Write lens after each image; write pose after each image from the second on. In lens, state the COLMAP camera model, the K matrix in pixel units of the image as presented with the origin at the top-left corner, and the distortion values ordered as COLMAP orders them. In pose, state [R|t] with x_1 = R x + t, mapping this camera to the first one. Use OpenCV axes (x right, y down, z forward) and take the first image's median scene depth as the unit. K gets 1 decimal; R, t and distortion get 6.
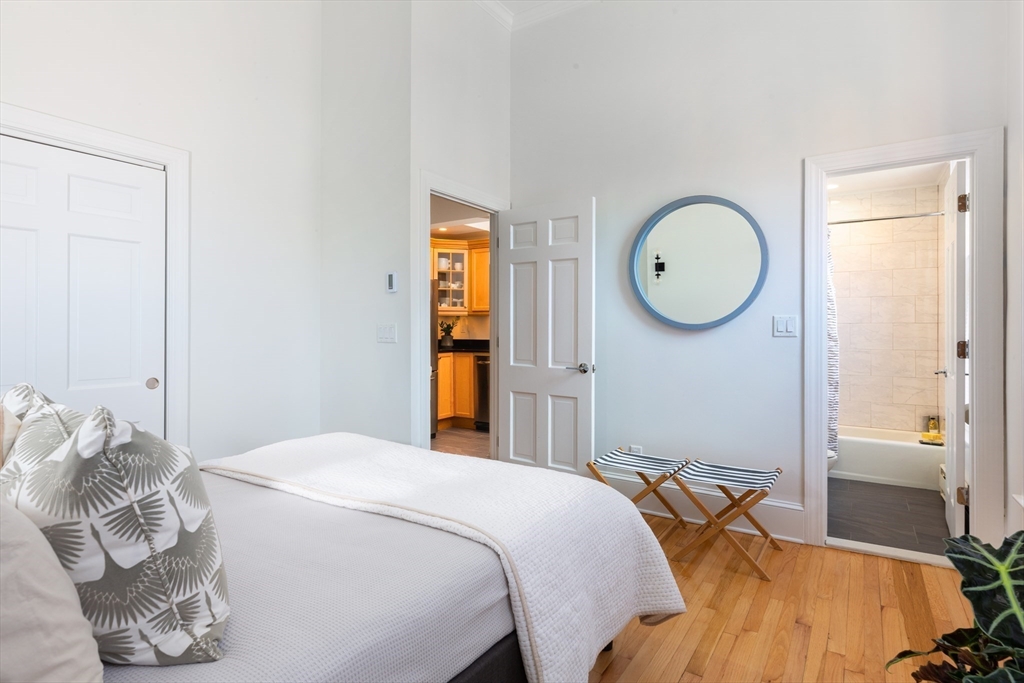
lens RADIAL K [[525.2, 0, 510.6], [0, 525.2, 335.0], [0, 0, 1]] dist [0.000528, -0.000165]
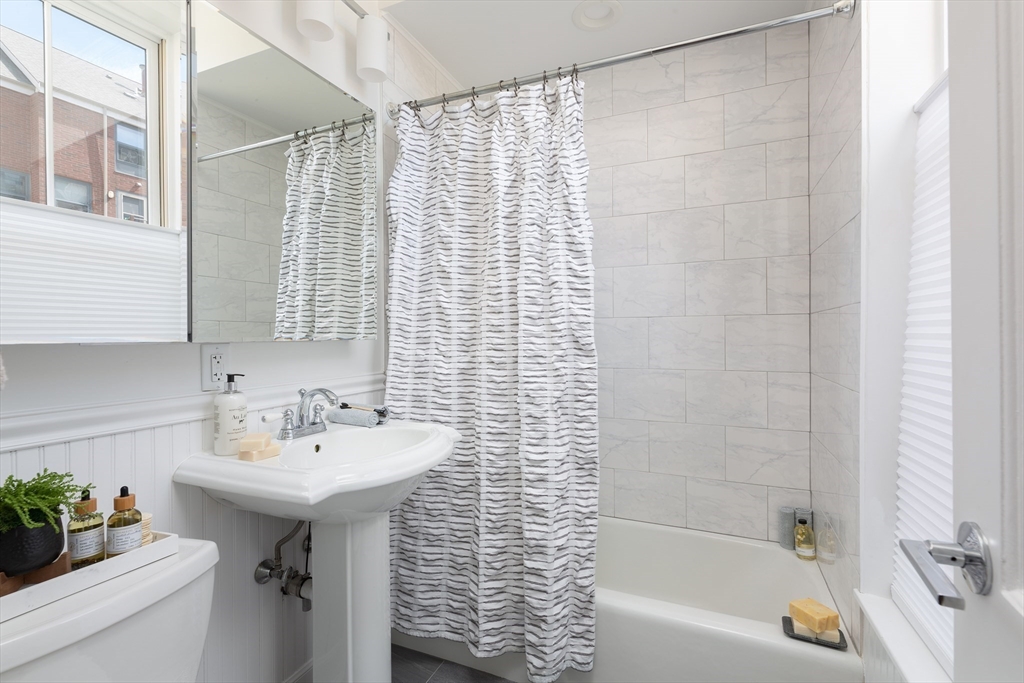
lens RADIAL K [[473.2, 0, 513.8], [0, 473.2, 342.4], [0, 0, 1]] dist [0.002549, -0.000021]
pose [[0.983238, -0.008298, 0.182136, 0.470043], [0.007673, 0.999962, 0.004135, -0.000942], [-0.182164, -0.002668, 0.983265, 0.624036]]
